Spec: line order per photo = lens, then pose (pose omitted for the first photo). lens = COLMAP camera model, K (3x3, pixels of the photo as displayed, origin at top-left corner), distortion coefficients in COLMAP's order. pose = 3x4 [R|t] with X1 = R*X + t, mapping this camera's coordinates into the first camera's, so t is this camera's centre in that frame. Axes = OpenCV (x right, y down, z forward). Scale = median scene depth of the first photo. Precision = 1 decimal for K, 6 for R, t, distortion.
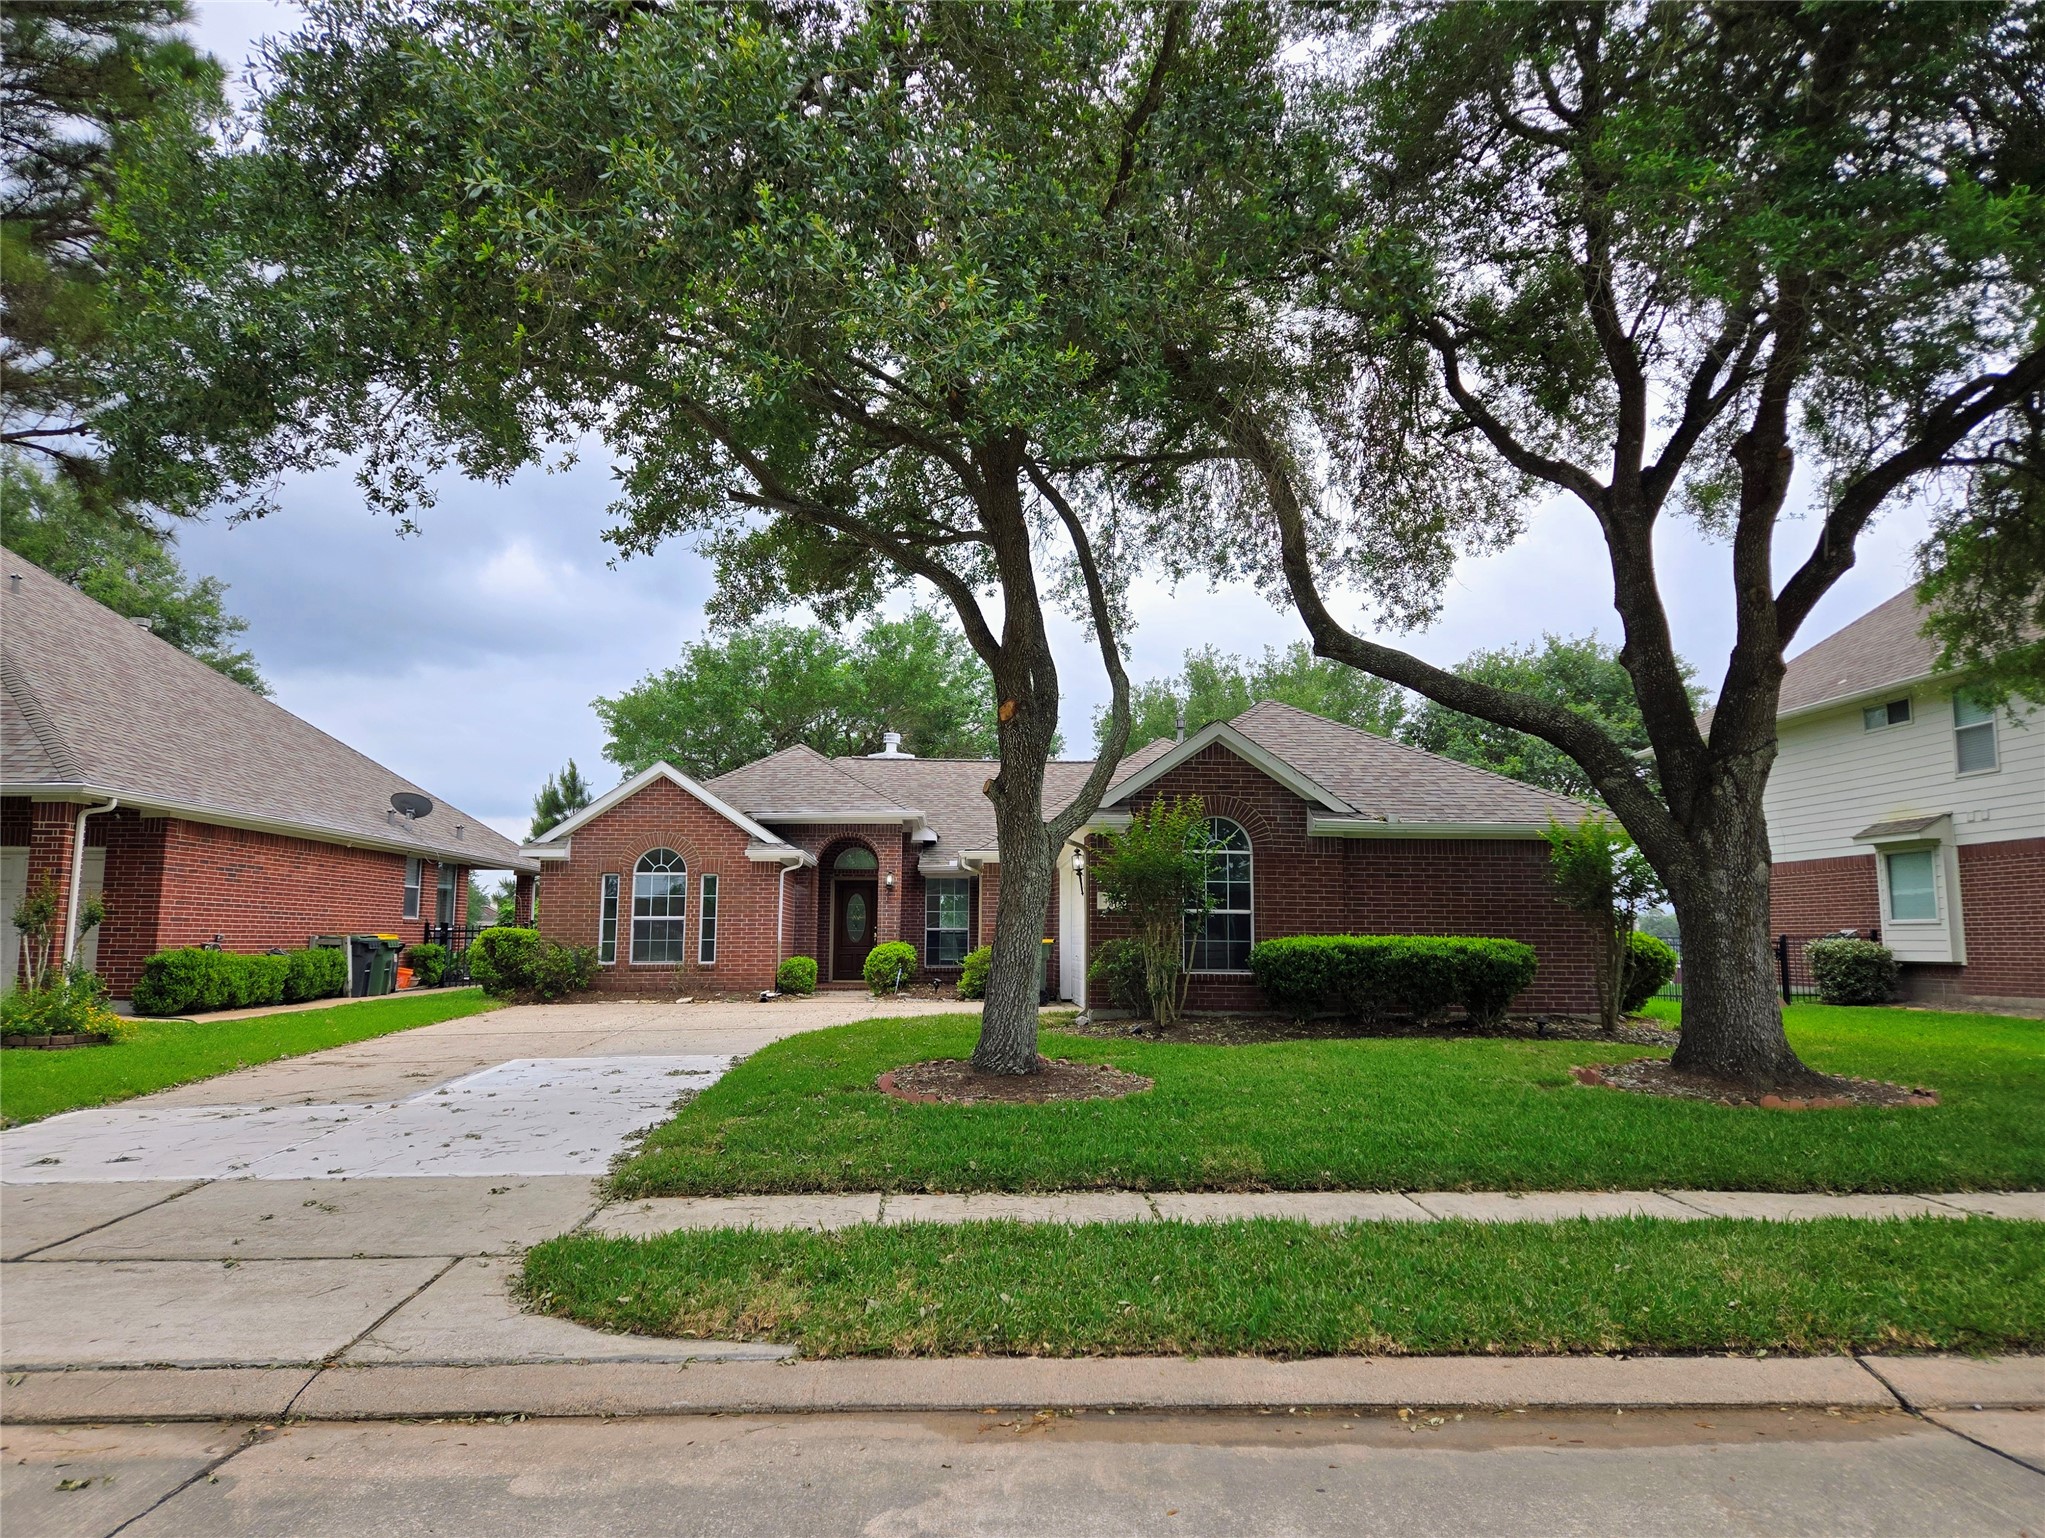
lens RADIAL K [[1371.0, 0, 1022.5], [0, 1371.0, 769.0], [0, 0, 1]] dist [0.035757, -0.003894]
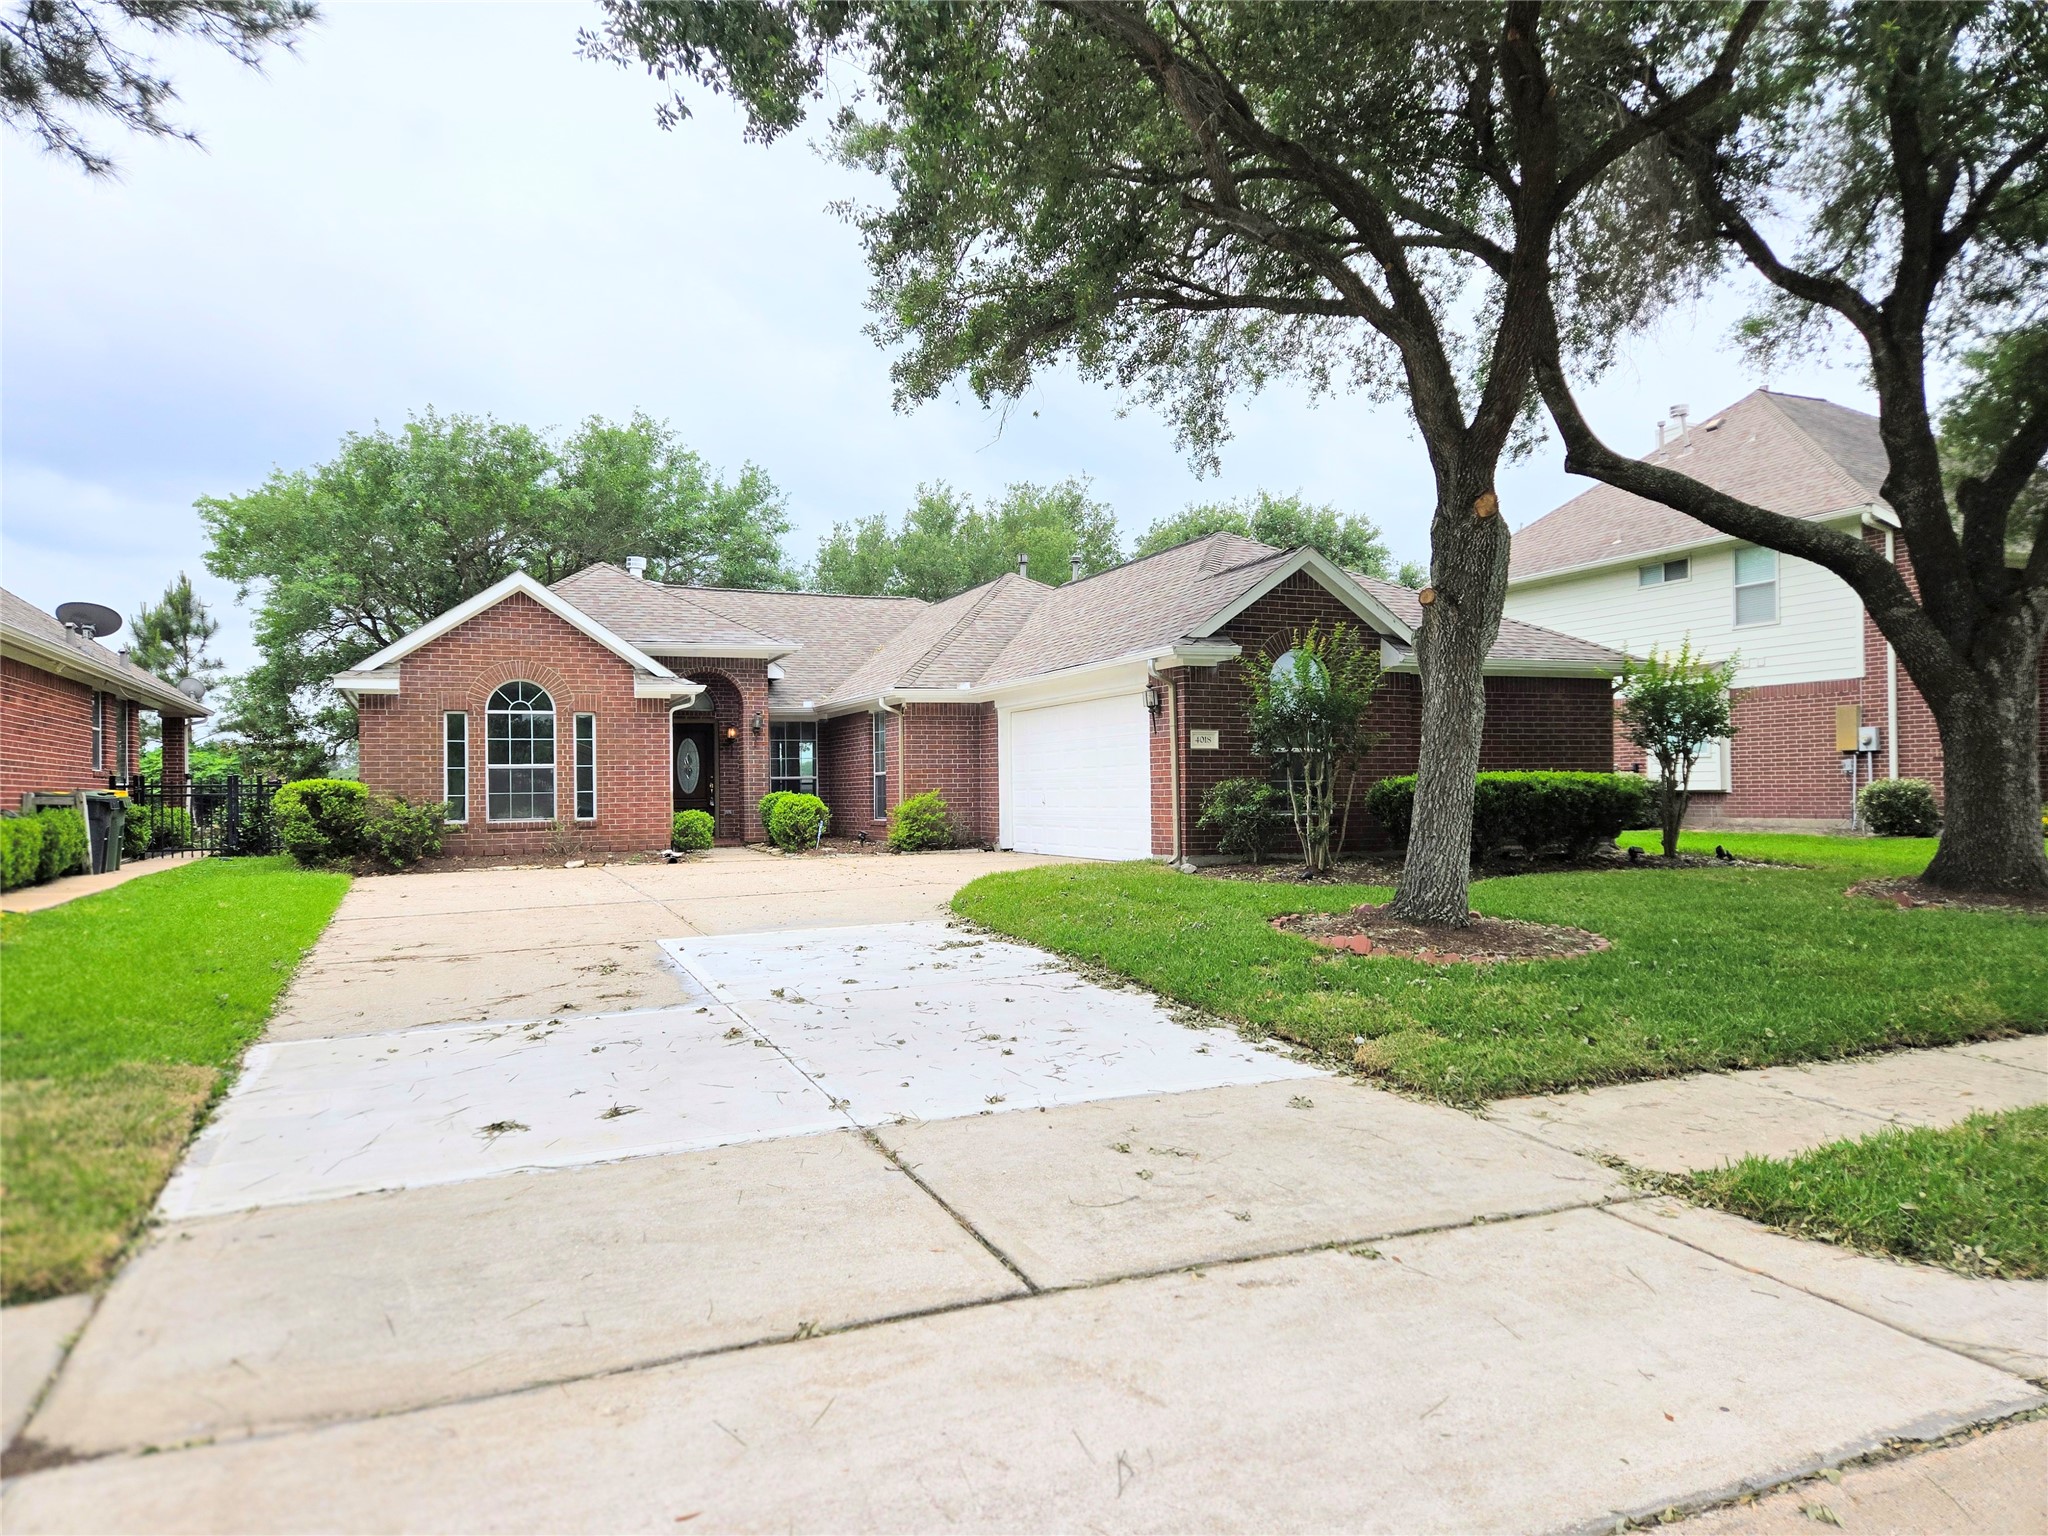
lens RADIAL K [[1359.5, 0, 1024.0], [0, 1359.5, 768.0], [0, 0, 1]] dist [0.053547, -0.000789]
pose [[0.937523, -0.011537, 0.347732, -0.269120], [-0.025792, 0.994395, 0.102531, 0.018136], [-0.346966, -0.105094, 0.931971, 0.136055]]
